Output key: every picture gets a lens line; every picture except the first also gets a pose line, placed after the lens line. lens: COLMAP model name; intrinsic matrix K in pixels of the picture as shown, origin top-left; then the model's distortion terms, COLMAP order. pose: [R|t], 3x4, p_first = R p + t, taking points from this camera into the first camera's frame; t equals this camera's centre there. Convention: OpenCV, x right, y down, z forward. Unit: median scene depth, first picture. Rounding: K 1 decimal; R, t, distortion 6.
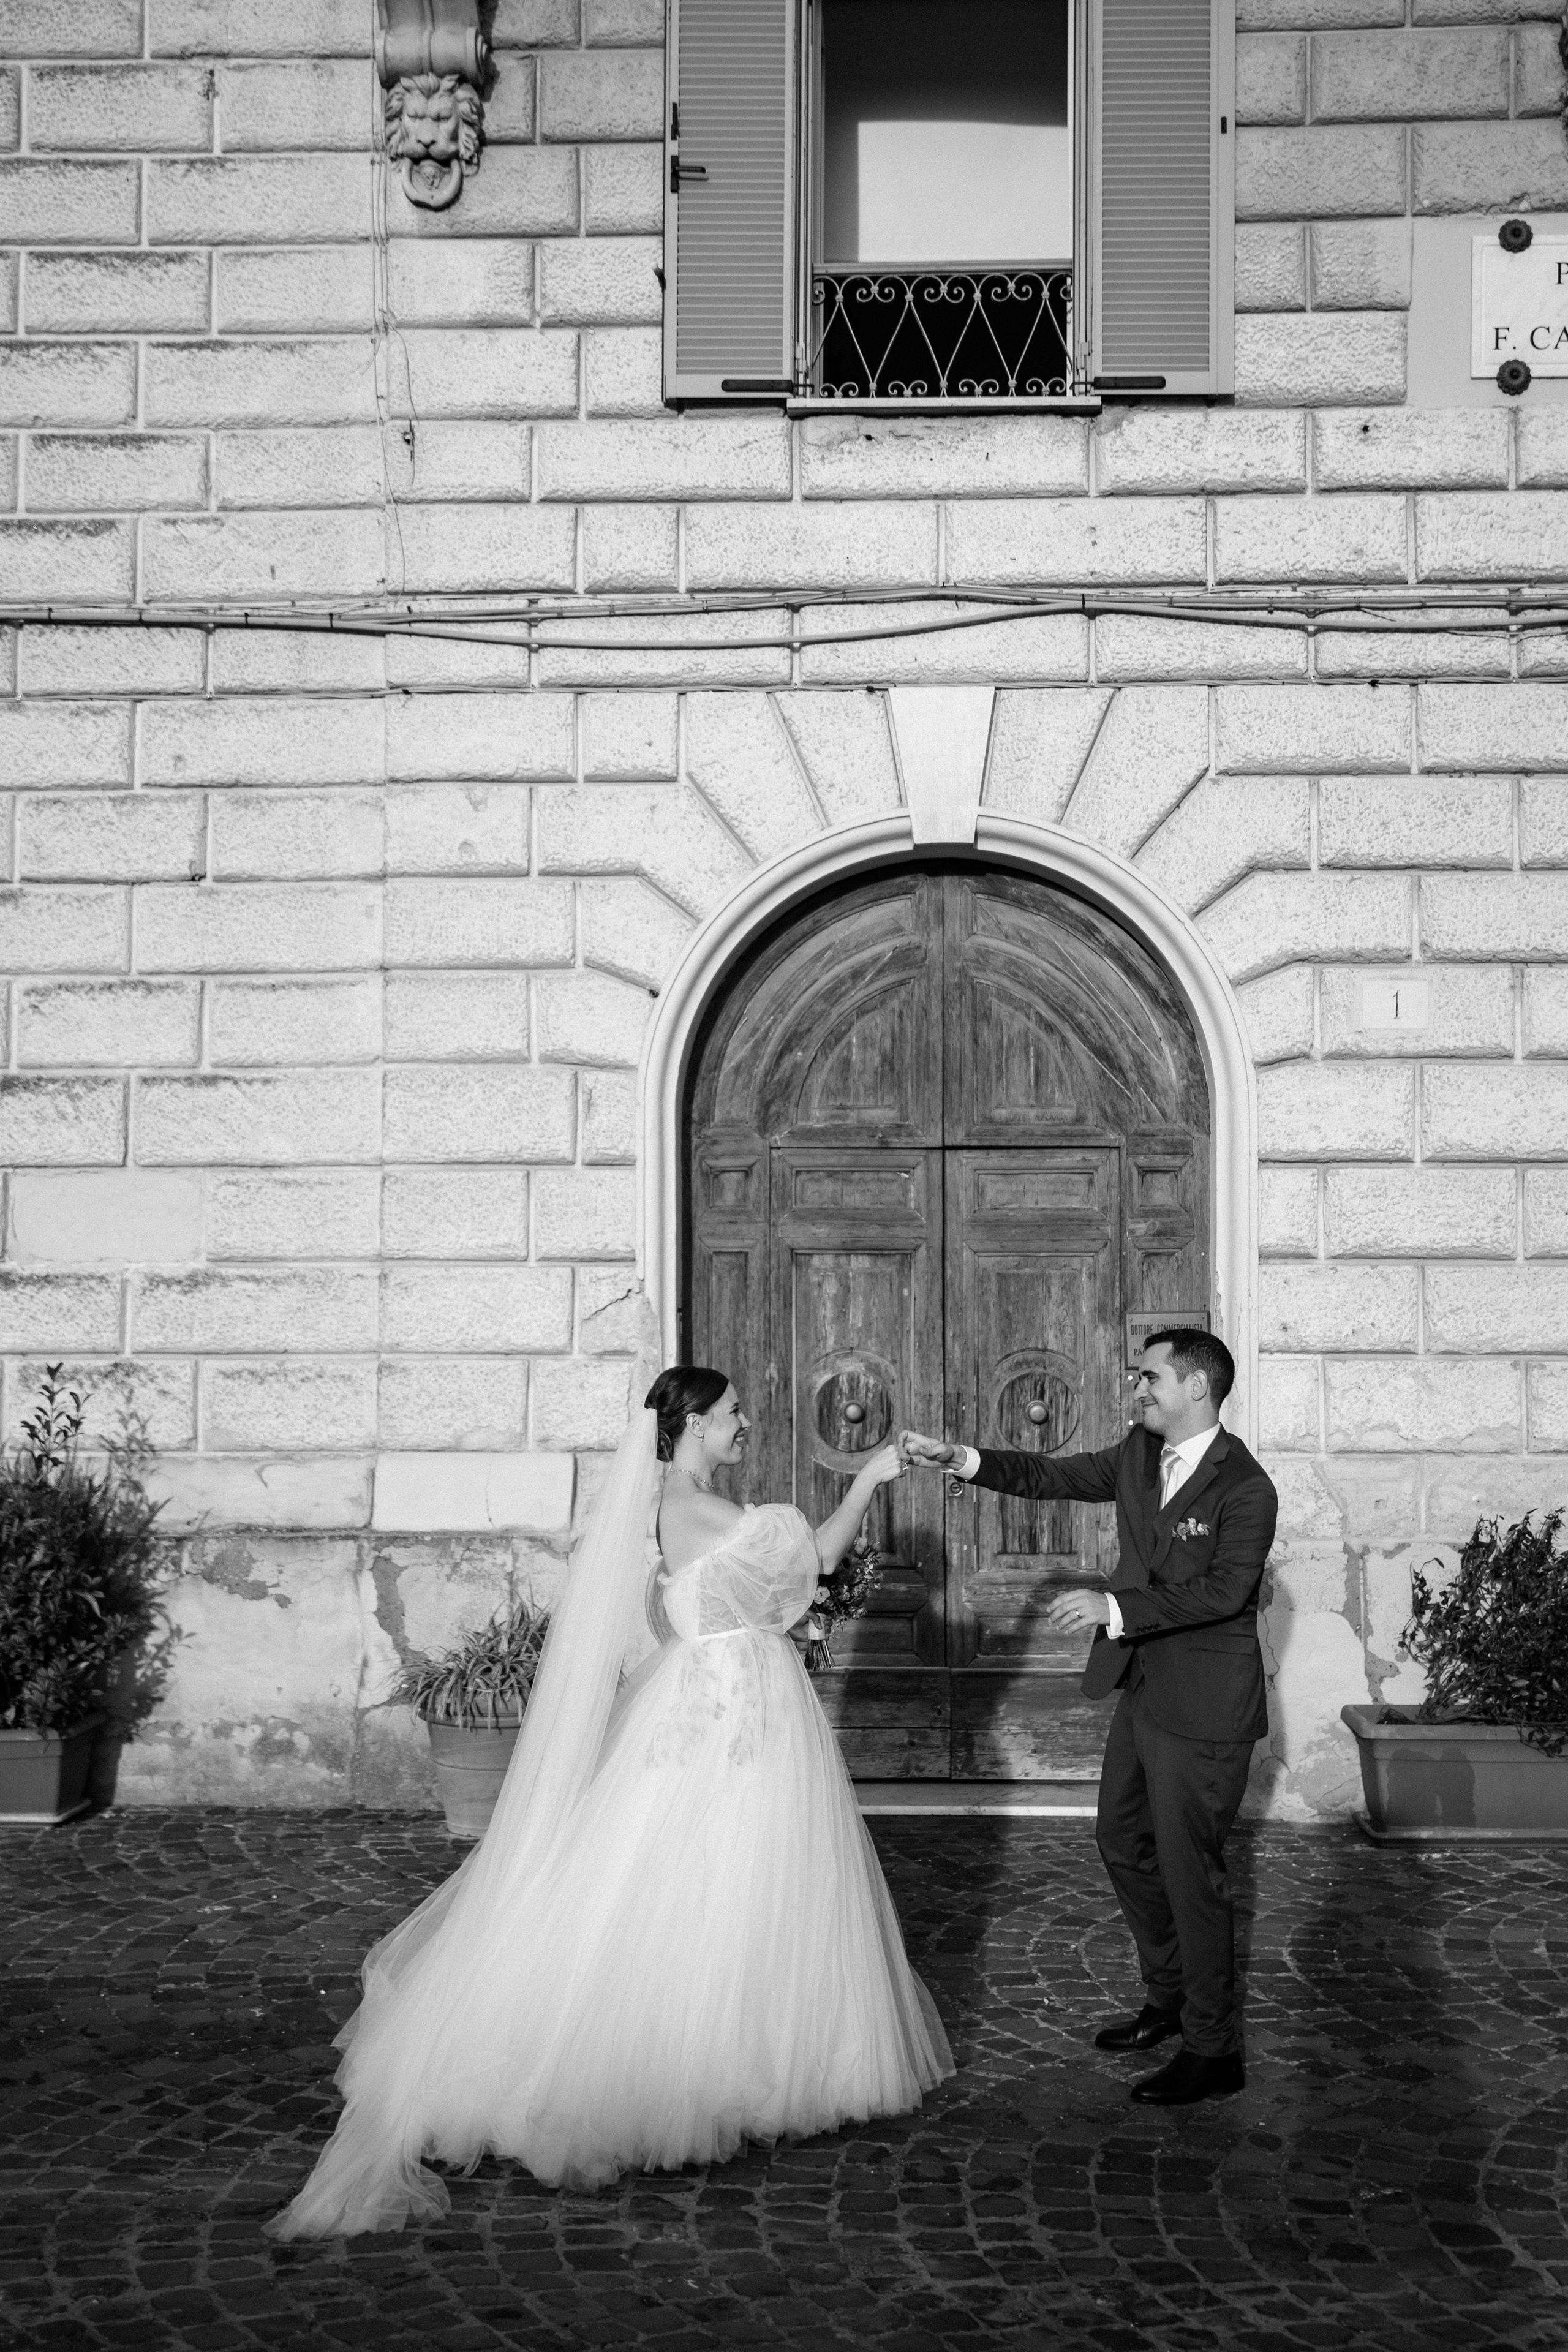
lens RADIAL K [[2757.3, 0, 820.4], [0, 2757.3, 1176.9], [0, 0, 1]] dist [0.036968, 0.041971]
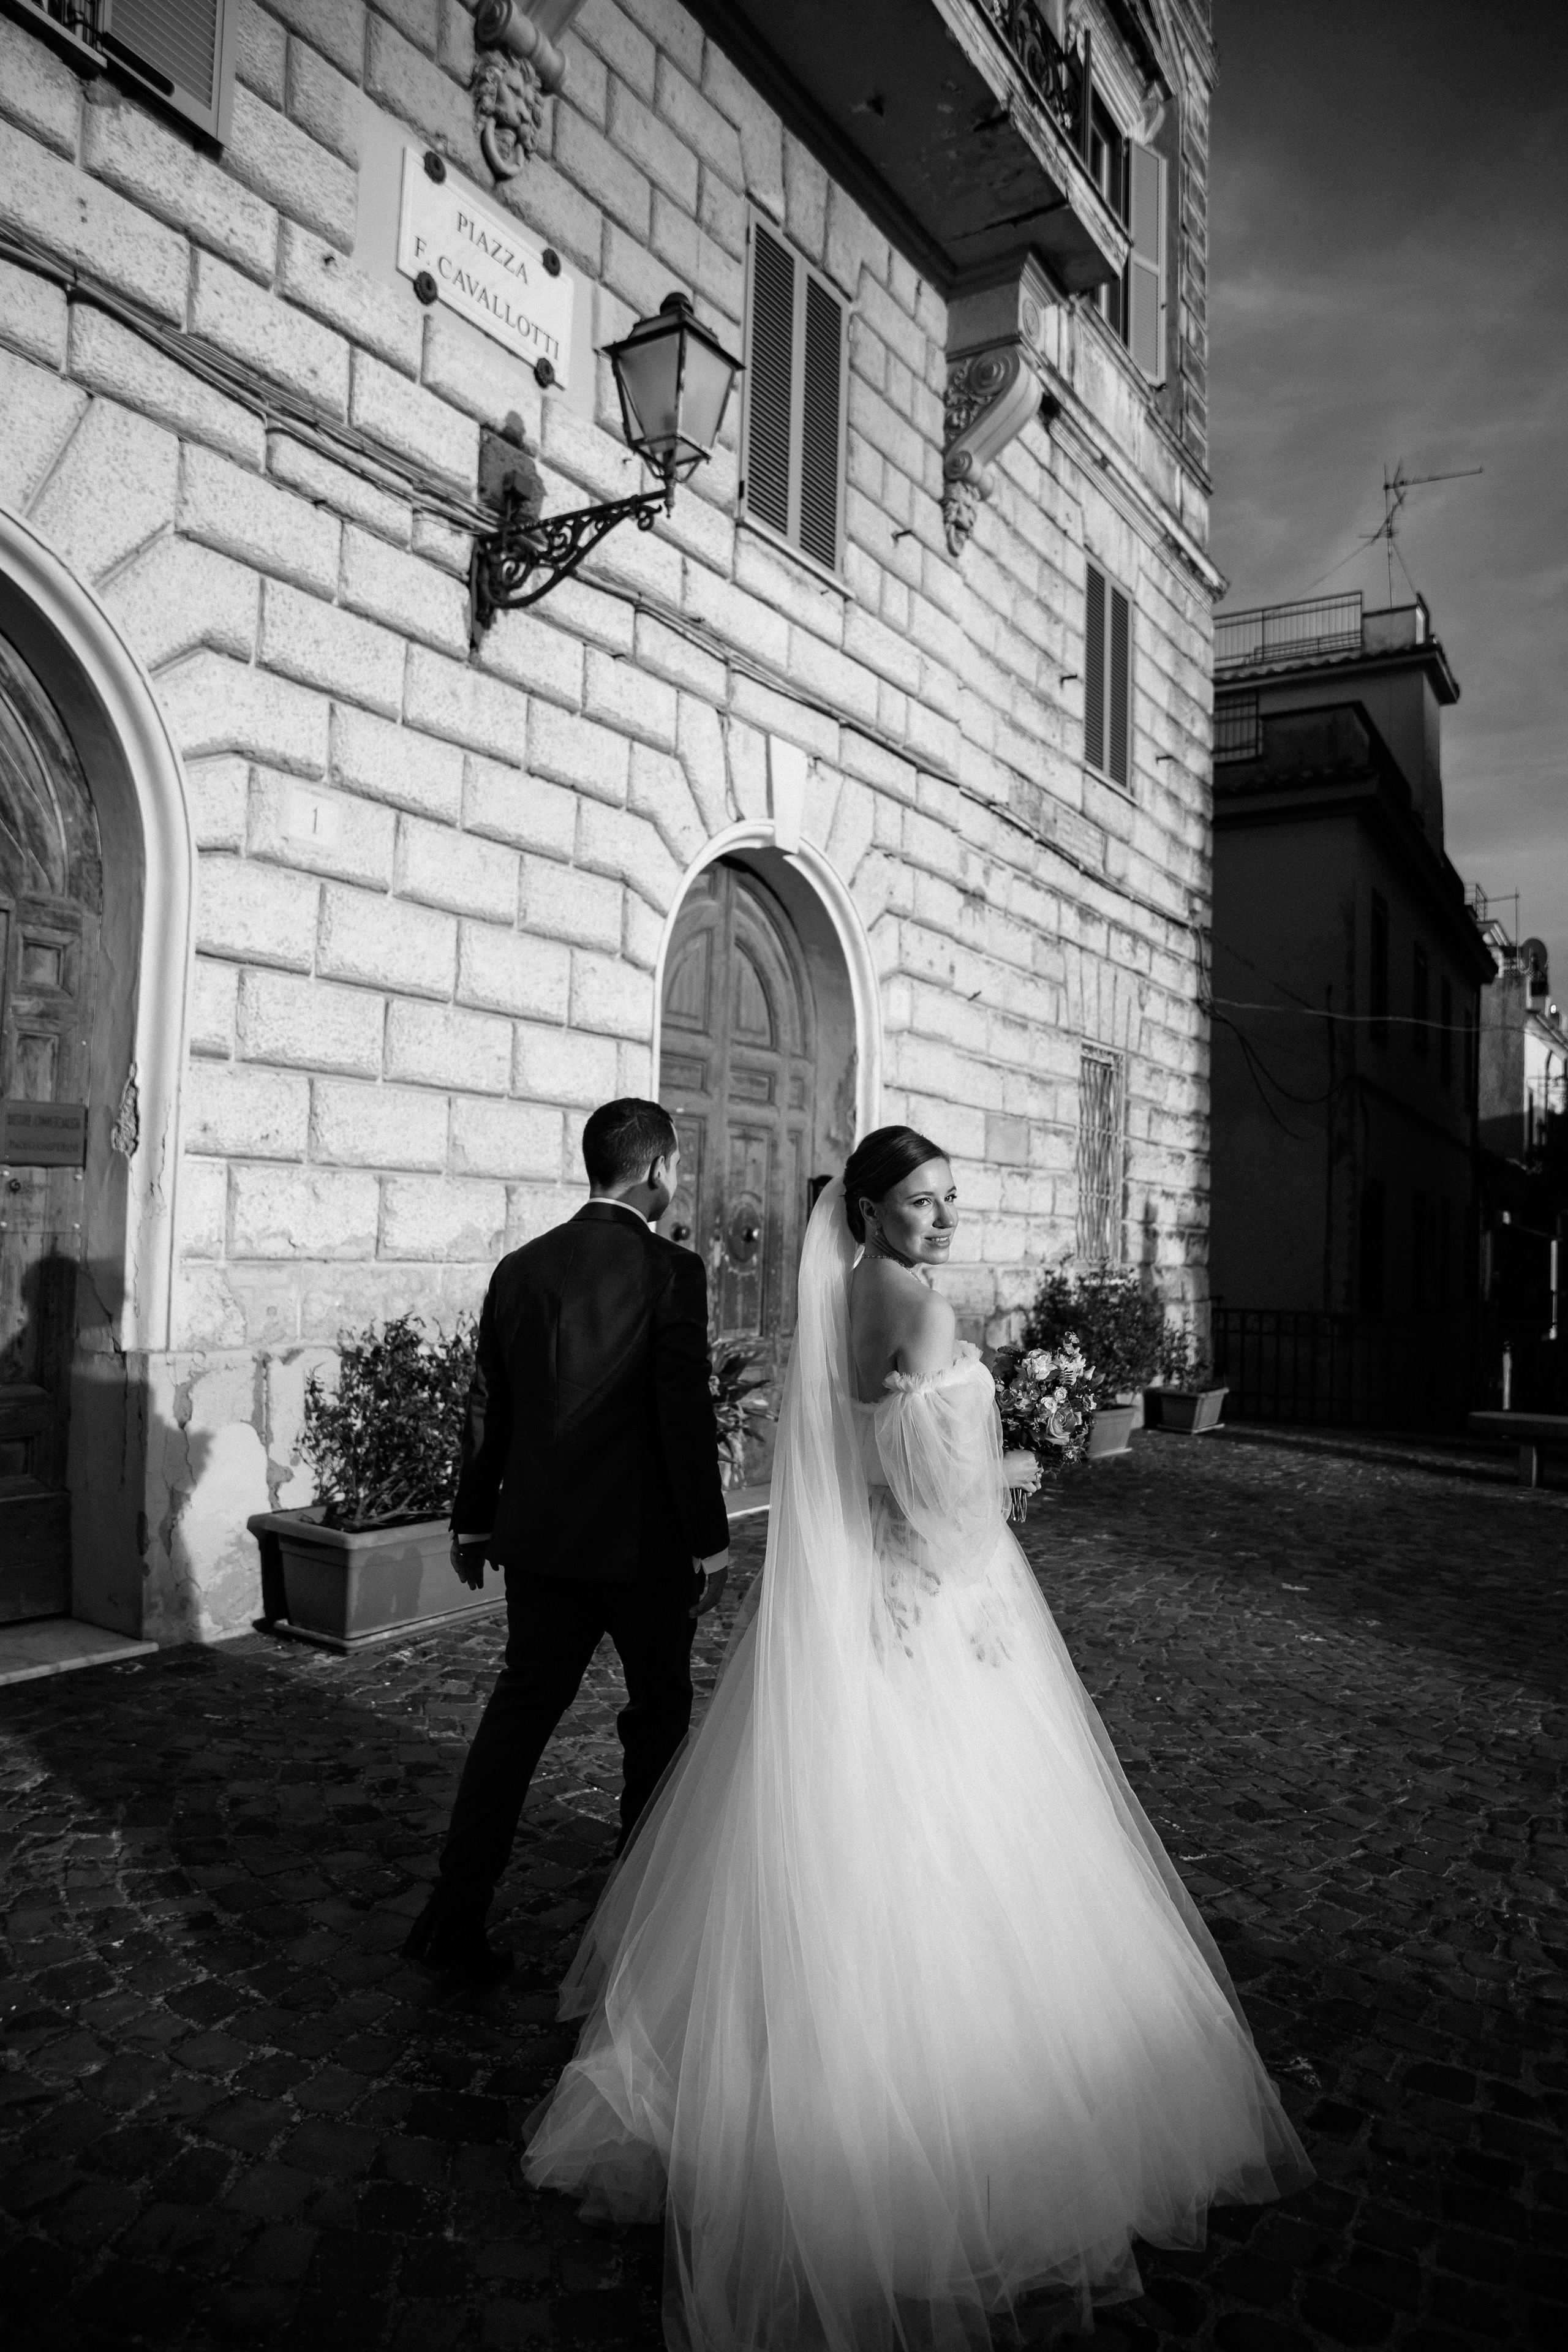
lens RADIAL K [[1614.6, 0, 784.0], [0, 1614.6, 1176.0], [0, 0, 1]] dist [-0.109664, 0.087752]
pose [[0.495470, 0.050107, 0.867178, -0.203891], [-0.084647, 0.996368, -0.009209, 0.058010], [-0.864491, -0.068841, 0.497913, 0.542632]]
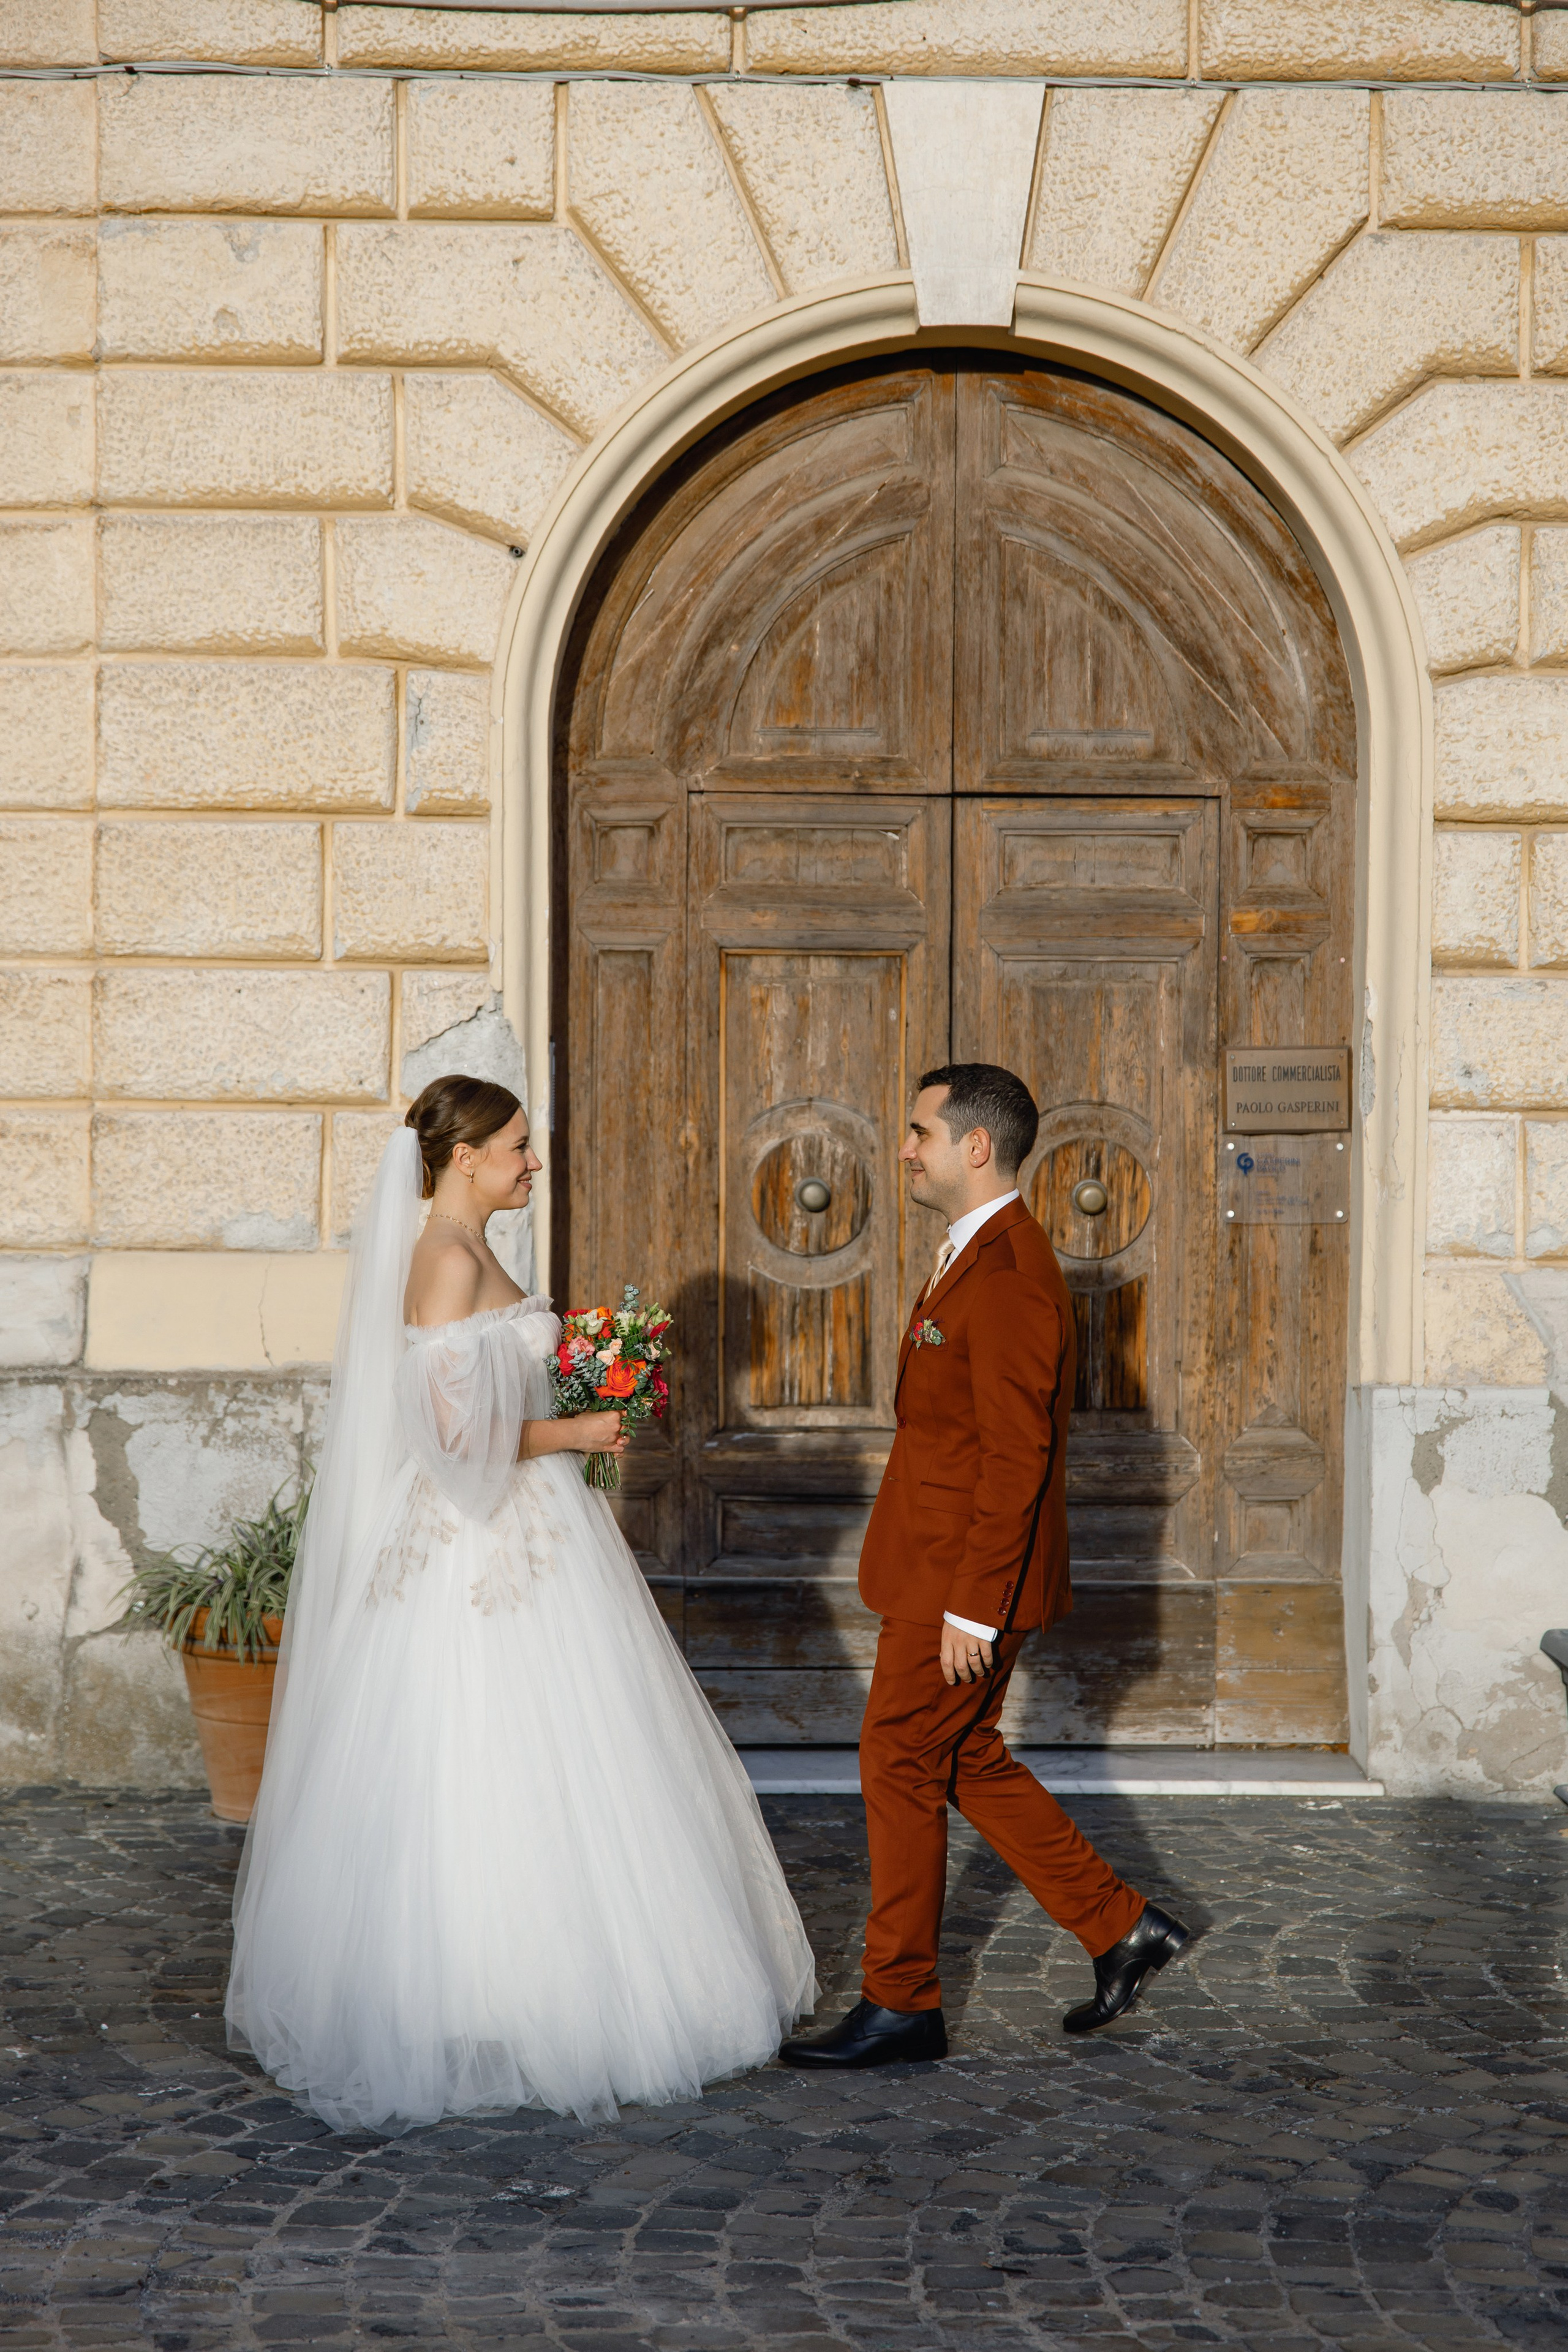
lens RADIAL K [[4606.4, 0, 835.2], [0, 4606.4, 1173.4], [0, 0, 1]] dist [0.051525, -0.255100]
pose [[0.997661, 0.006312, 0.068058, -0.058608], [-0.011368, 0.997181, 0.074162, -0.001741], [-0.067398, -0.074763, 0.994921, -0.096879]]
